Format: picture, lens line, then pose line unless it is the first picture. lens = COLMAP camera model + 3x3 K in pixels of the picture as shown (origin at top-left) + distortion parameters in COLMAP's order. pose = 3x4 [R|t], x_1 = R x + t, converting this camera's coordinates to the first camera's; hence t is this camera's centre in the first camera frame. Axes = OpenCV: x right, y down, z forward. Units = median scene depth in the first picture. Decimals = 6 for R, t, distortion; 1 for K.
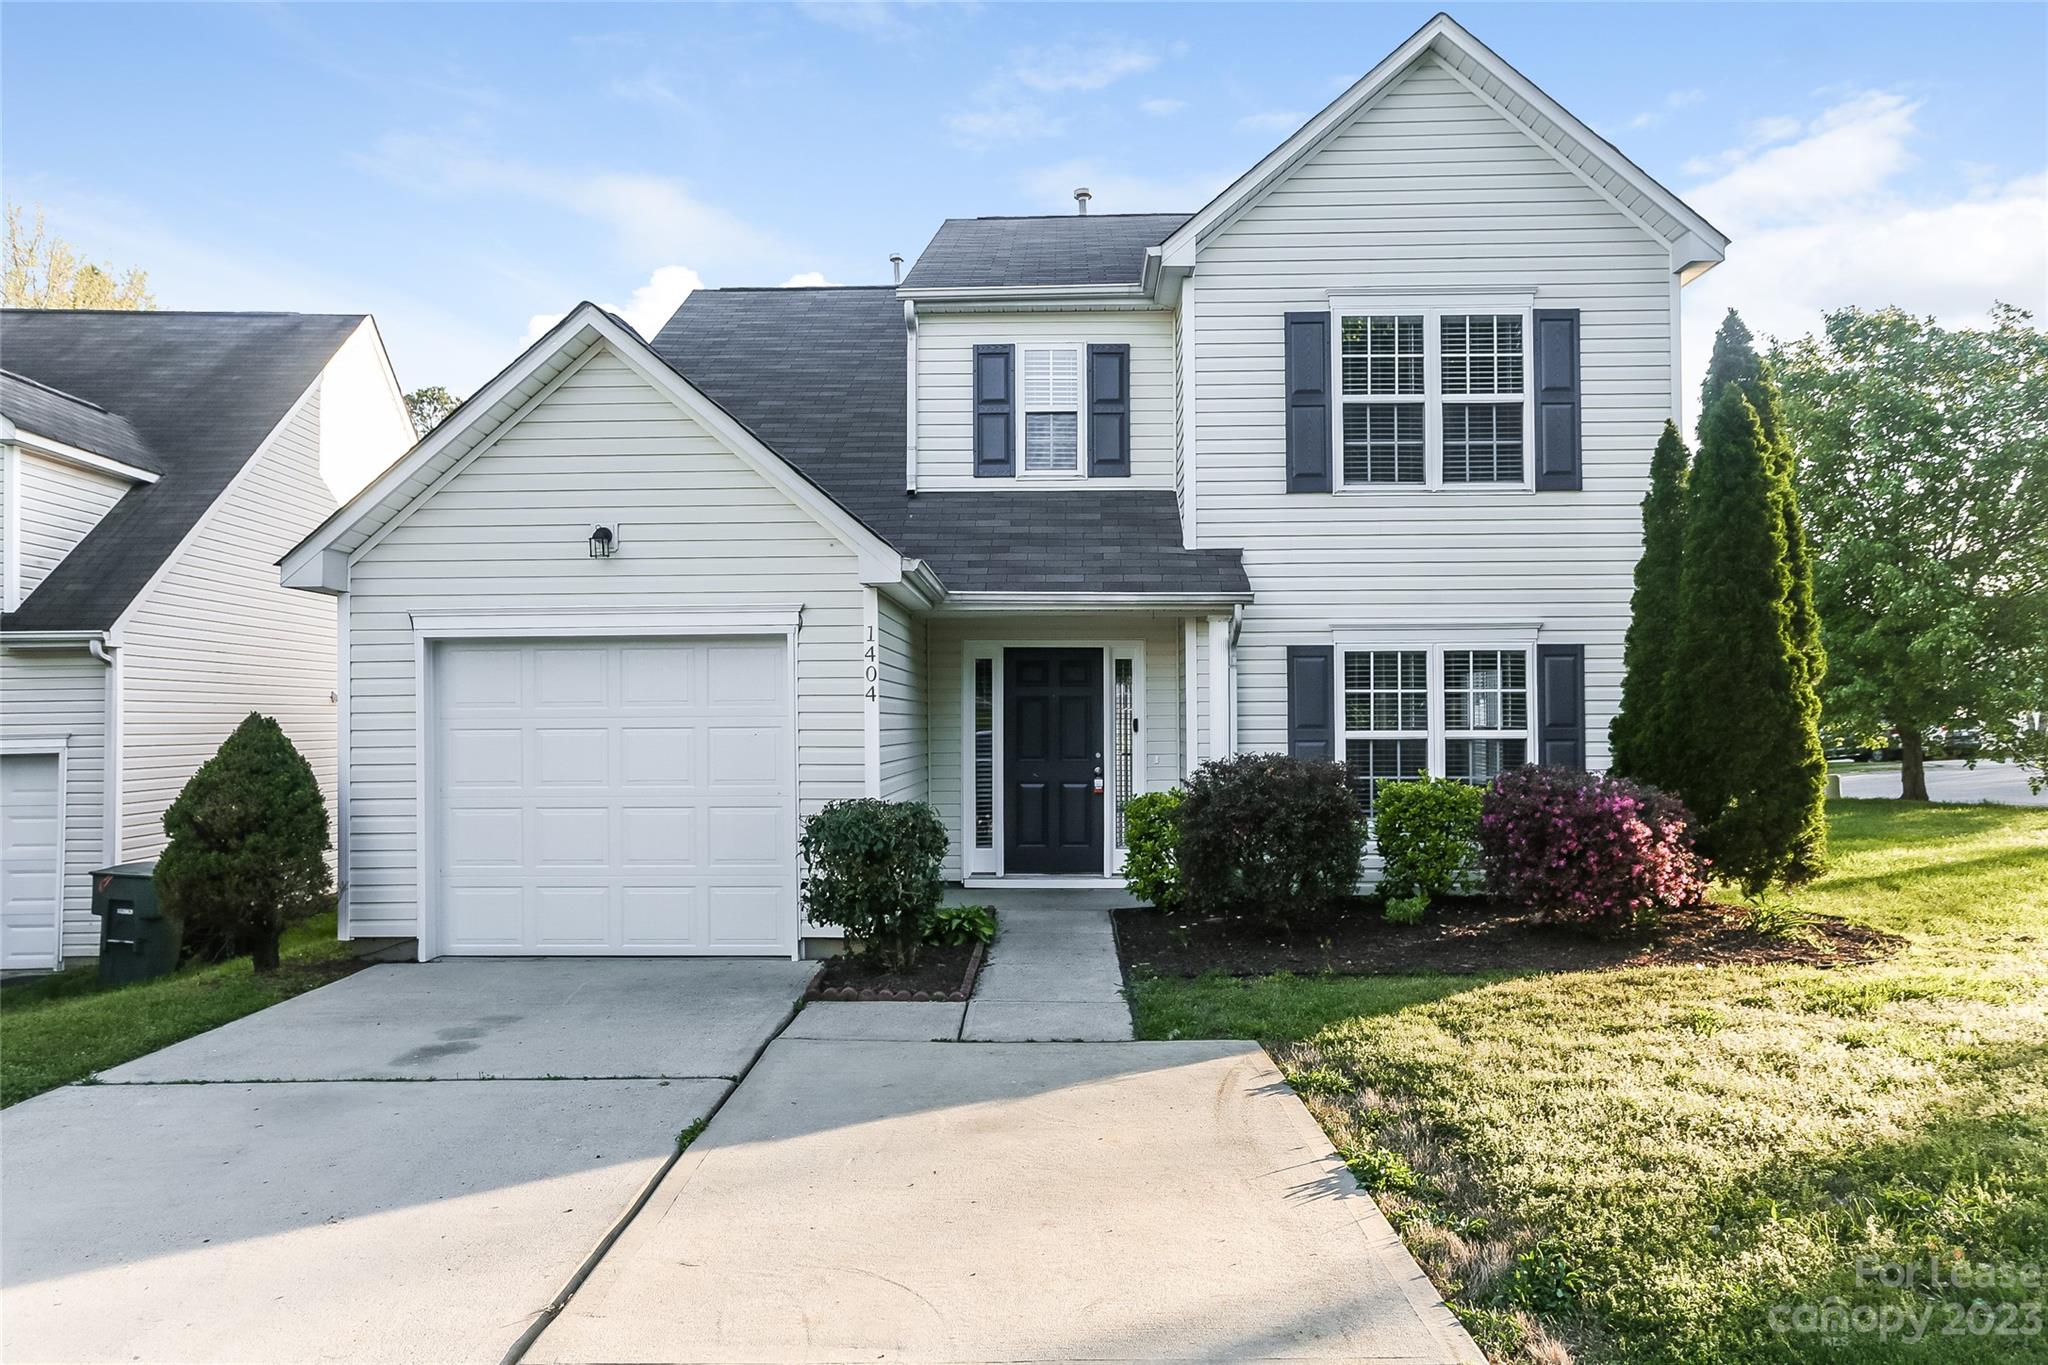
lens RADIAL K [[1327.8, 0, 1024.0], [0, 1327.8, 682.5], [0, 0, 1]] dist [0.004478, -0.000130]
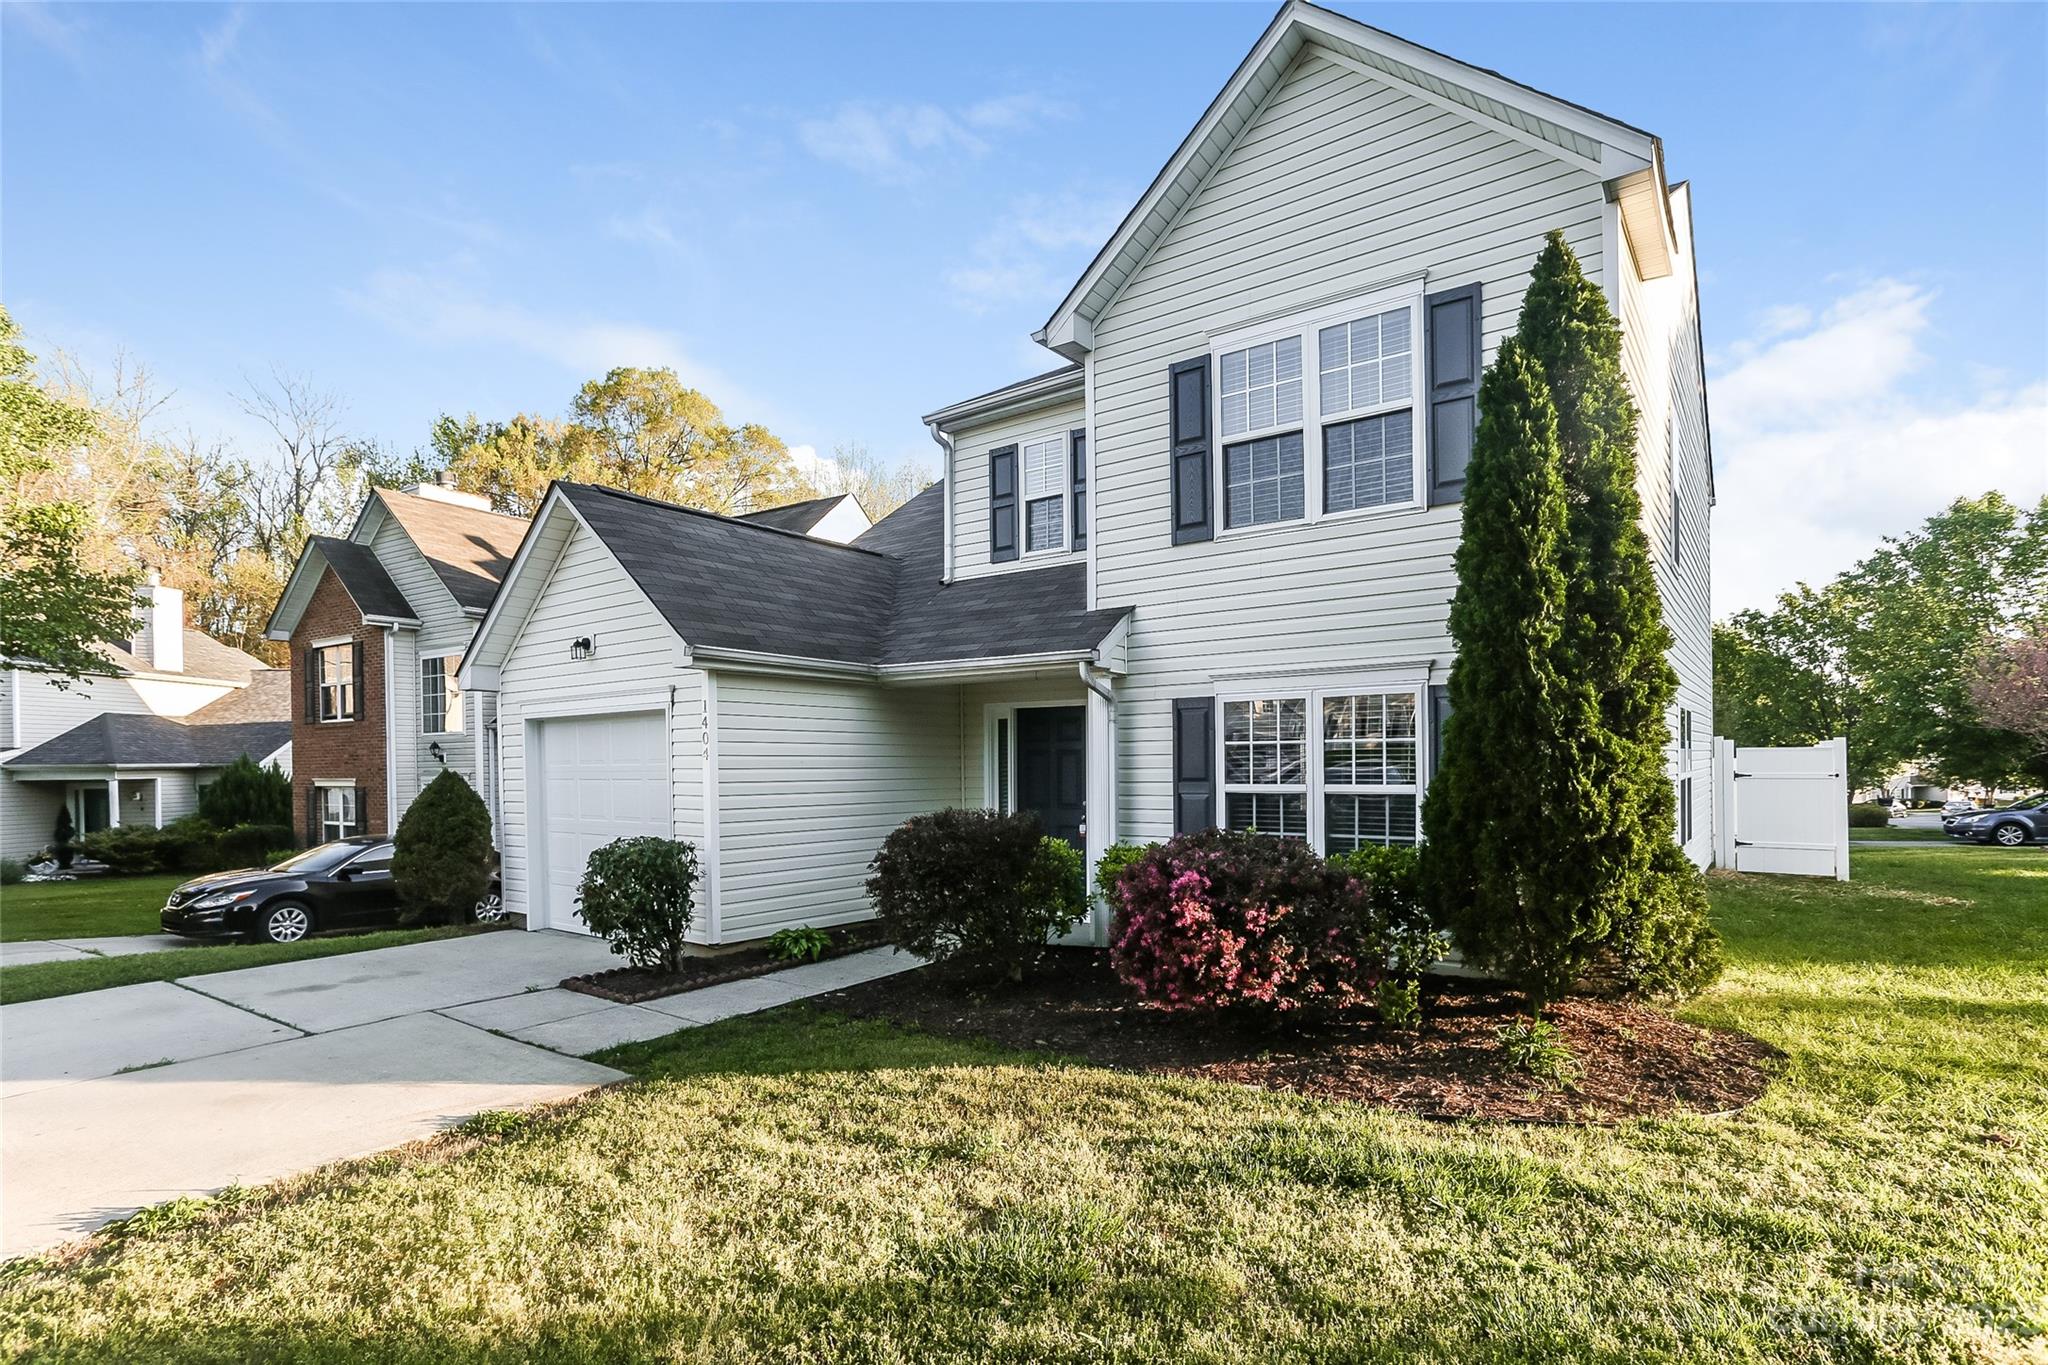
lens RADIAL K [[1005.8, 0, 1024.2], [0, 1005.8, 753.9], [0, 0, 1]] dist [-0.003346, 0.000012]
pose [[0.819179, -0.007761, -0.573485, 0.542646], [0.020823, 0.999652, 0.016217, -0.000674], [0.573160, -0.025226, 0.819055, 0.313010]]
